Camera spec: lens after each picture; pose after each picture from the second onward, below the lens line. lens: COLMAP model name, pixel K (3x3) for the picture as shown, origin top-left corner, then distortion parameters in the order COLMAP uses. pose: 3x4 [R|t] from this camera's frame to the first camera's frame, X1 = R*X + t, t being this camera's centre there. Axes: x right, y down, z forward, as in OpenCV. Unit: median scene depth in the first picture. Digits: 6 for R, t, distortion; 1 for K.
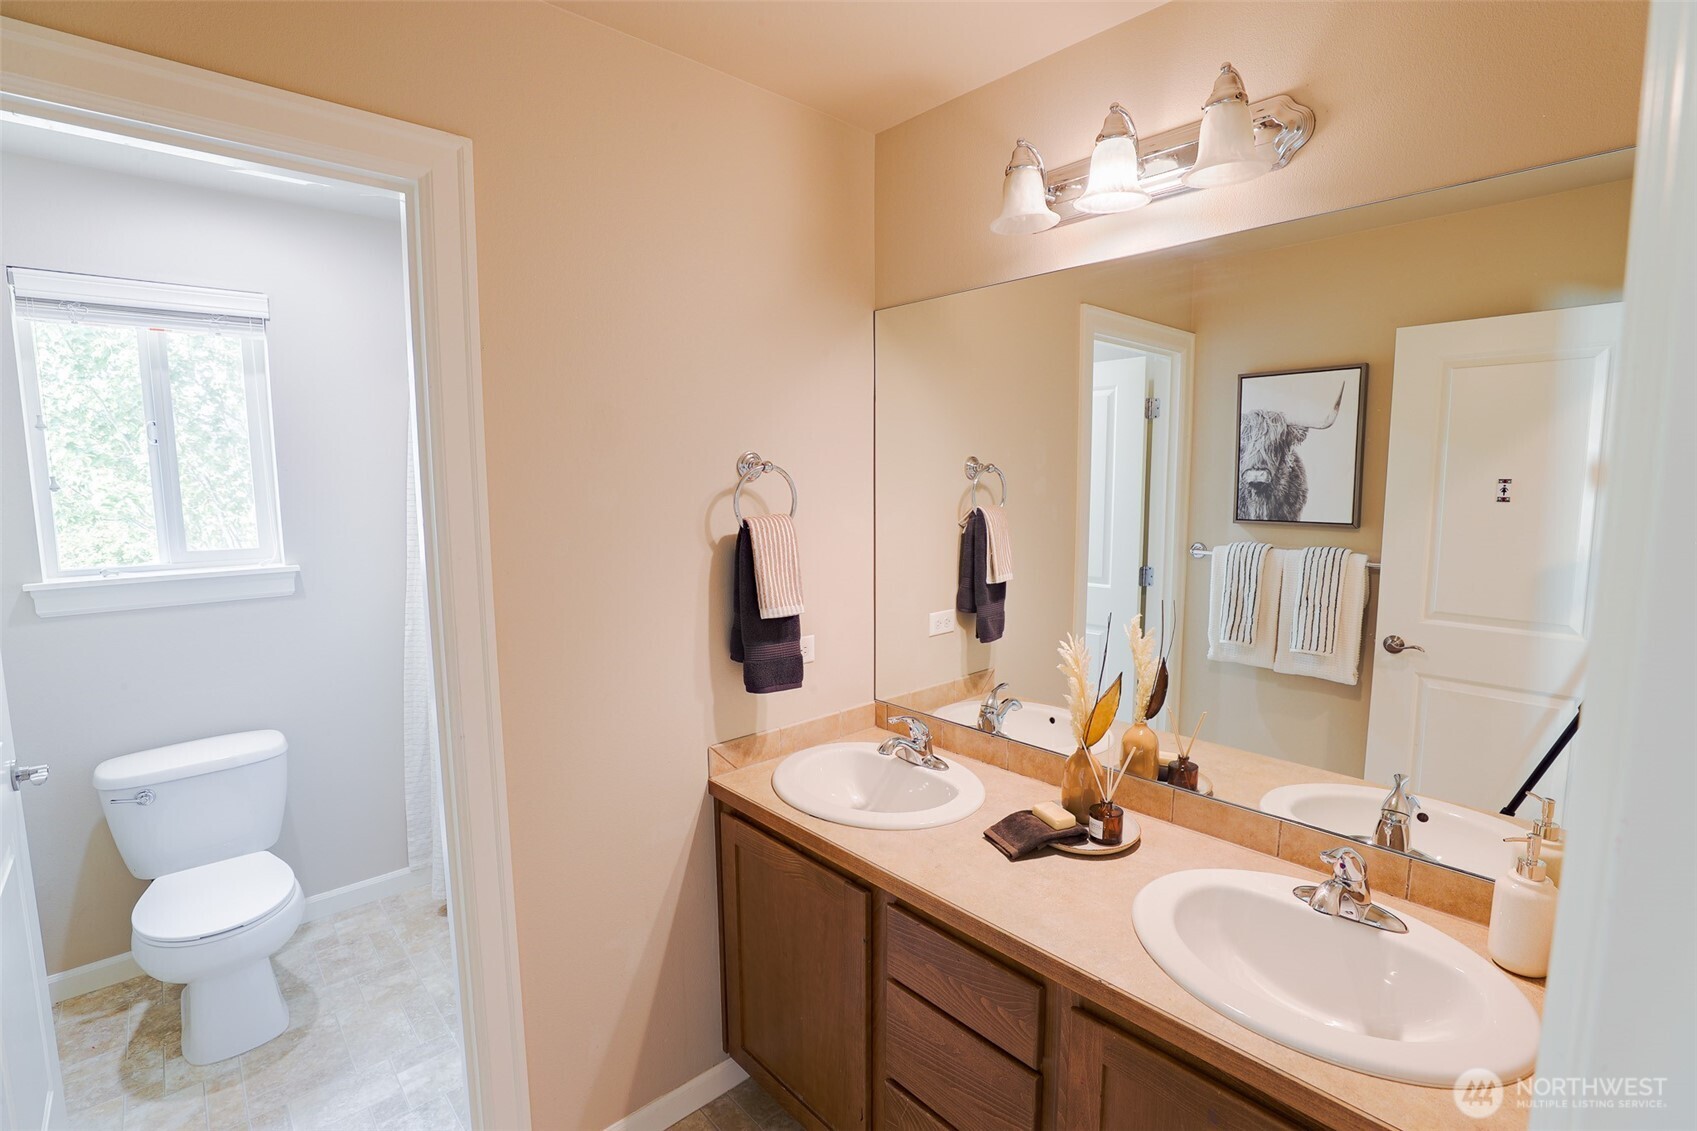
lens RADIAL K [[775.2, 0, 848.5], [0, 775.2, 565.5], [0, 0, 1]] dist [-0.049124, 0.013505]
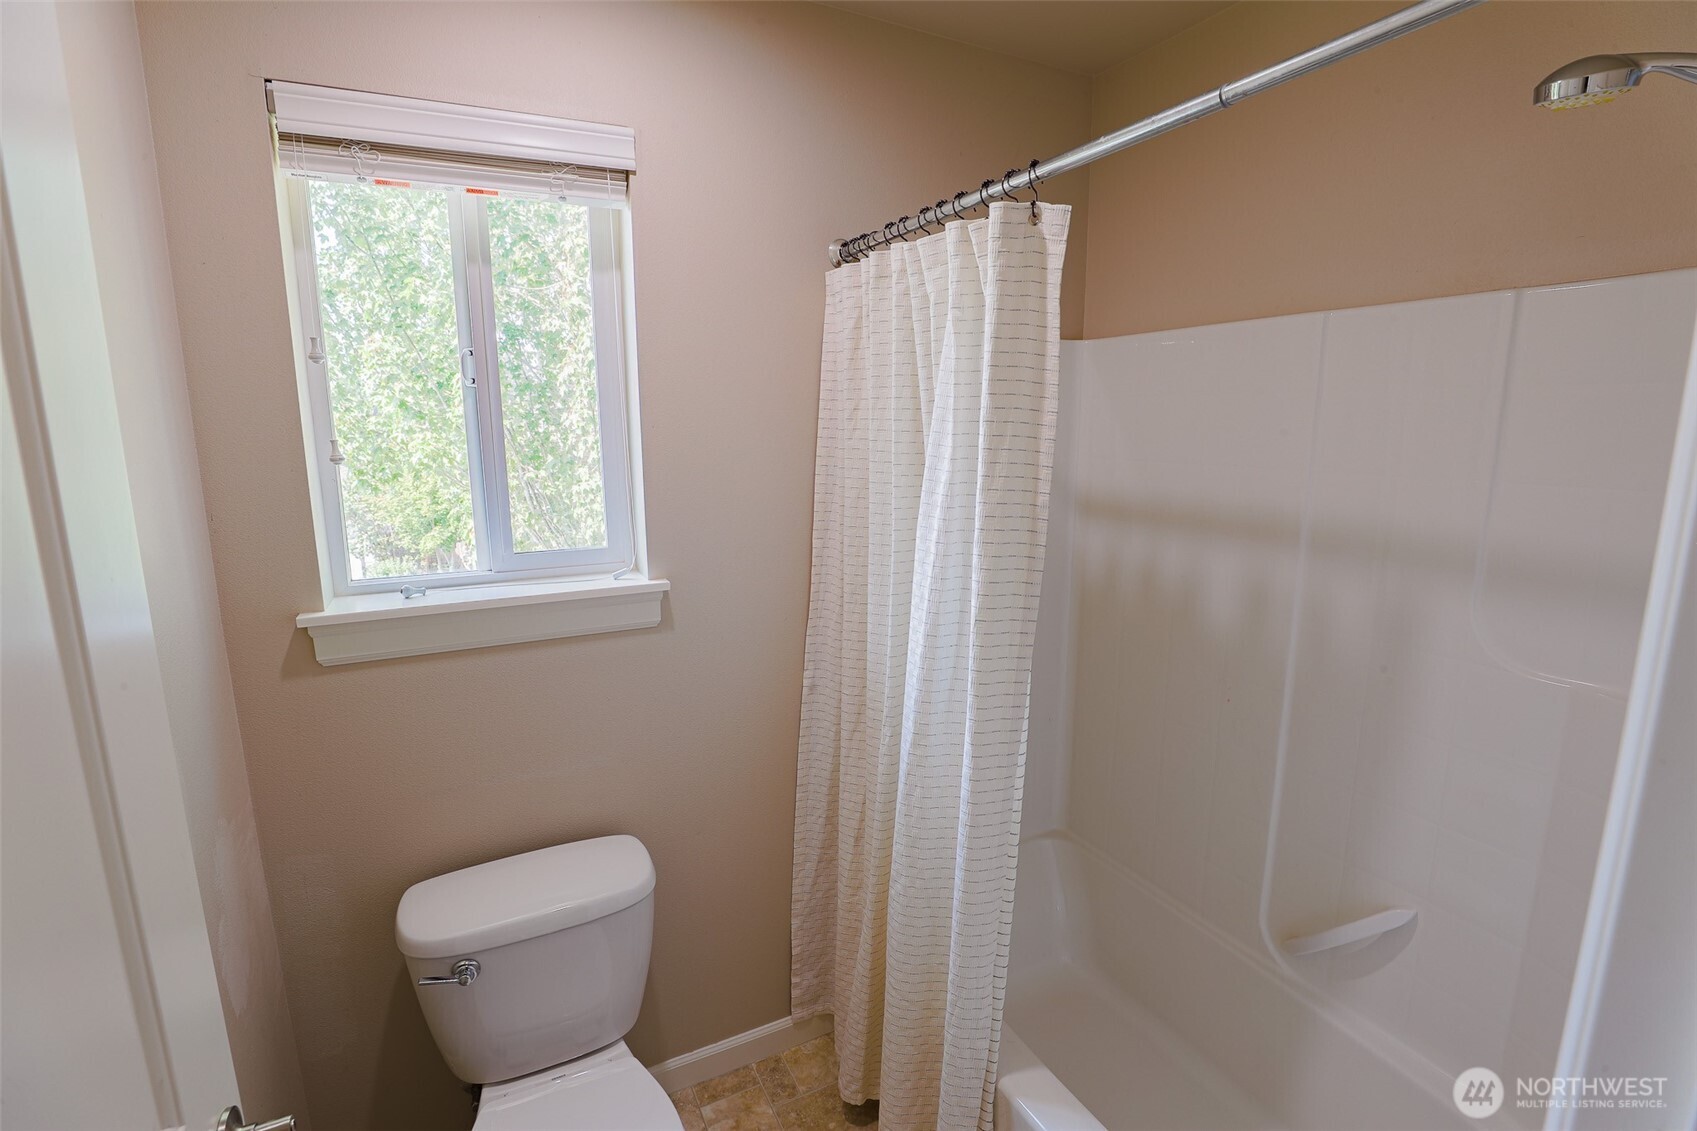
lens RADIAL K [[782.8, 0, 848.5], [0, 782.8, 565.5], [0, 0, 1]] dist [-0.050124, 0.000082]
pose [[0.957697, 0.044351, -0.284342, -0.434980], [-0.027213, 0.997582, 0.063943, -0.062492], [0.286490, -0.053500, 0.956588, 0.466744]]
